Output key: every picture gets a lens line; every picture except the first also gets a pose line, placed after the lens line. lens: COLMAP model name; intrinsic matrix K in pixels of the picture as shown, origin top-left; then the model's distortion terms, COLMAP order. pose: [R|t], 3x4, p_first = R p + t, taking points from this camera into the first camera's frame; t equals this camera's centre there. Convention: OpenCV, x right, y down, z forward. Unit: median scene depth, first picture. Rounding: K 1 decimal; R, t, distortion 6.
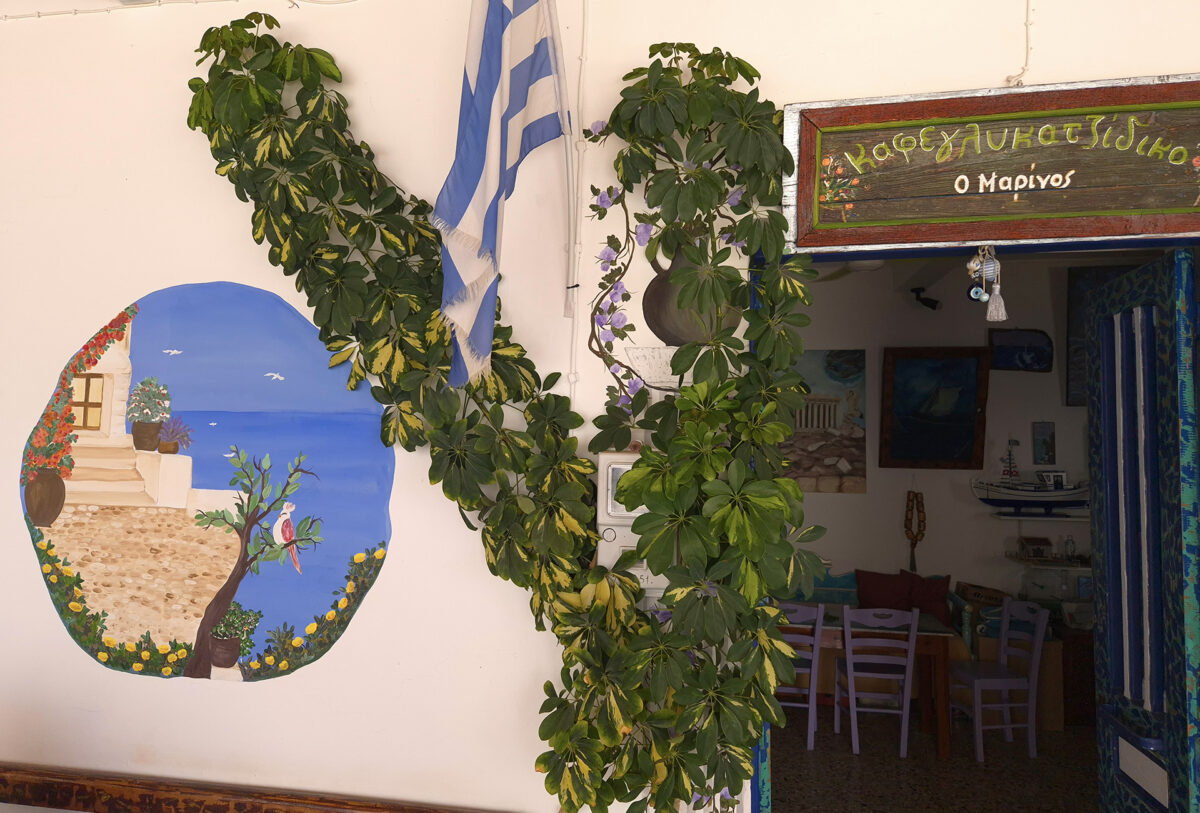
lens RADIAL K [[796.7, 0, 606.6], [0, 796.7, 421.6], [0, 0, 1]] dist [0.107768, -0.097990]
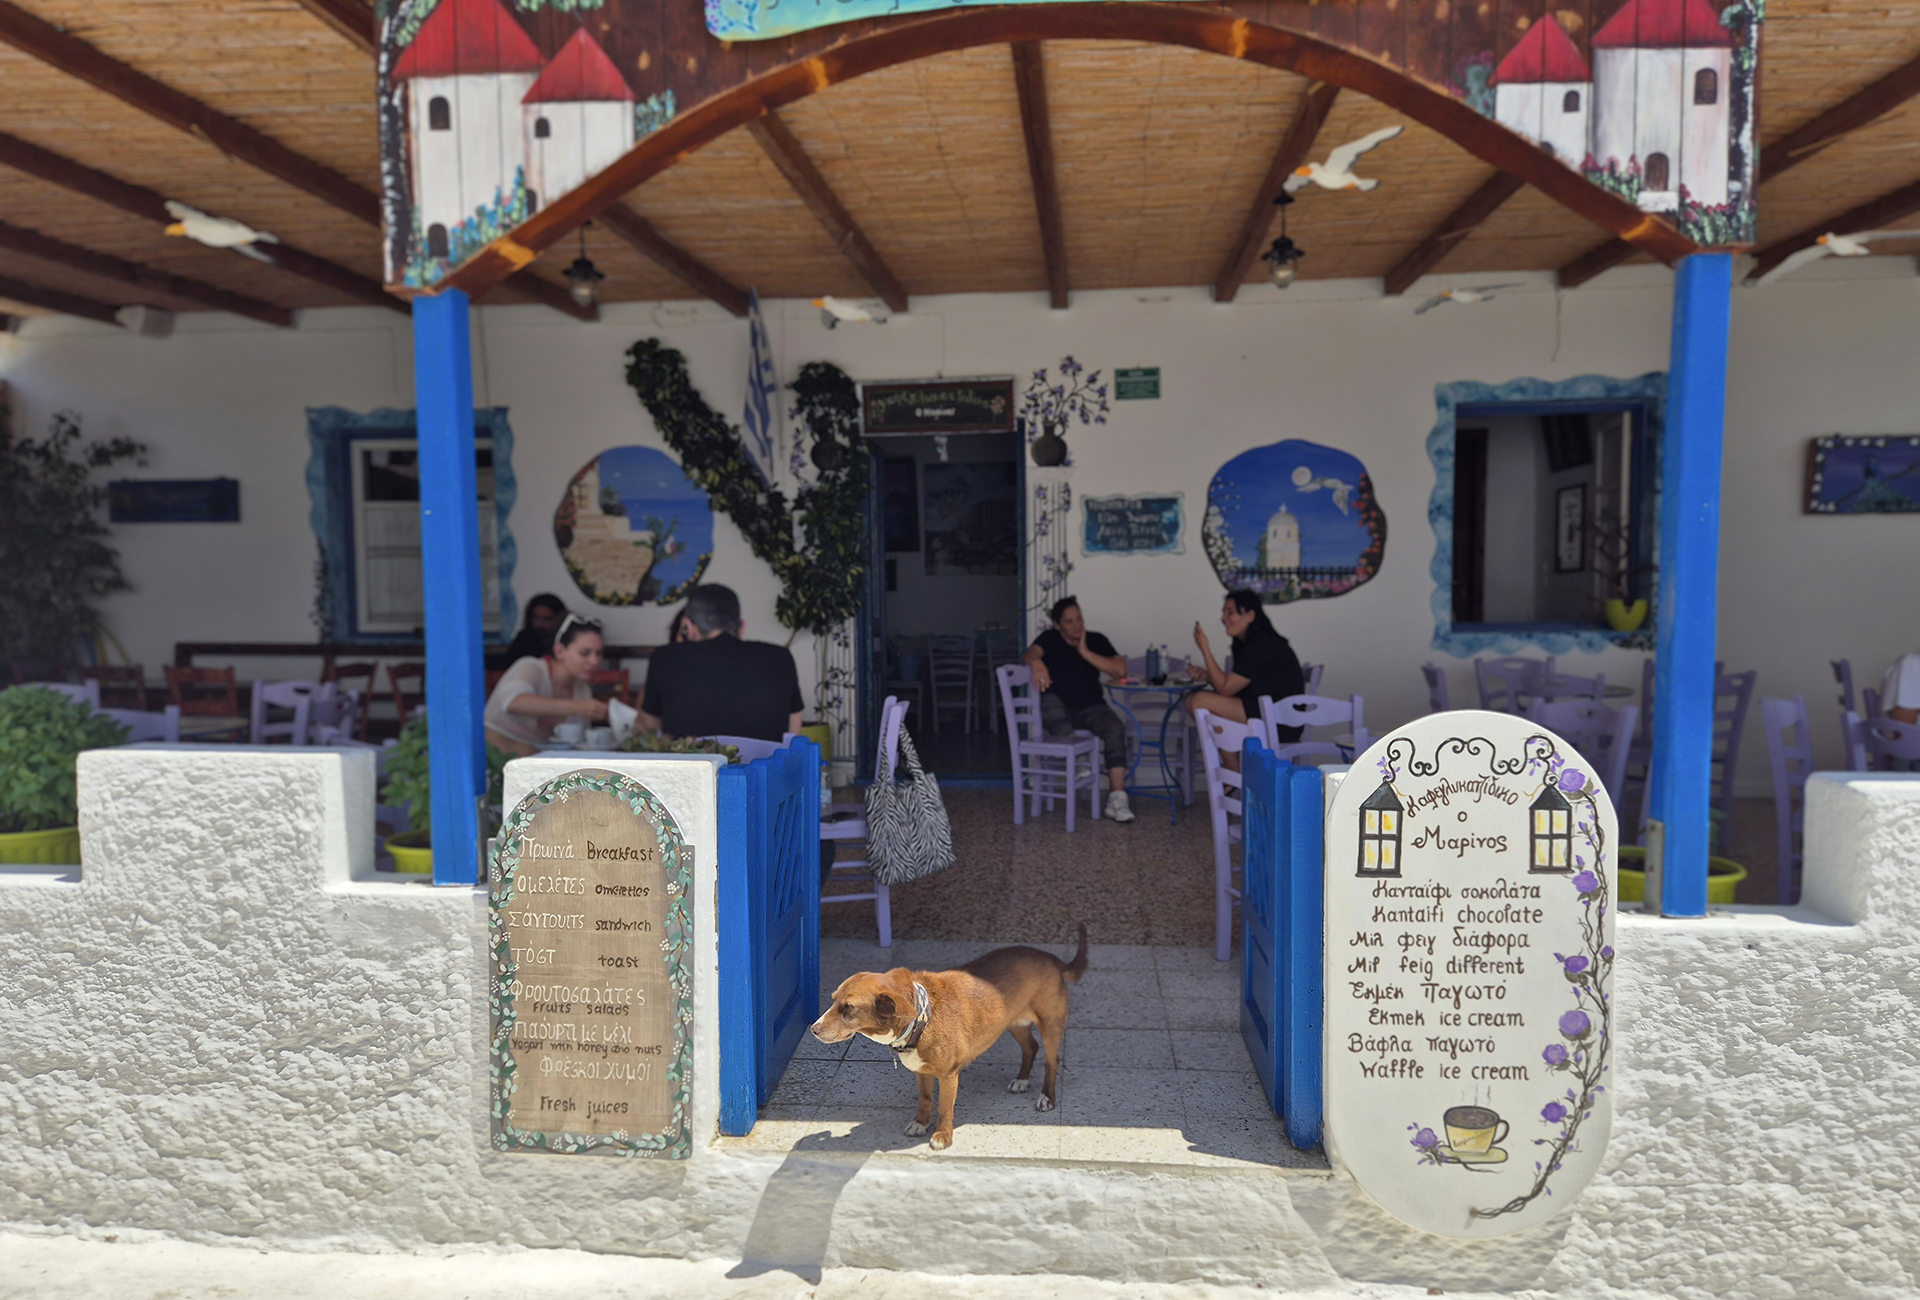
lens RADIAL K [[1274.7, 0, 970.5], [0, 1274.7, 674.1], [0, 0, 1]] dist [0.107768, -0.097990]
pose [[0.998051, -0.025081, 0.057149, 0.308957], [0.019522, 0.995207, 0.095824, 0.173684], [-0.059279, -0.094522, 0.993756, -3.214996]]
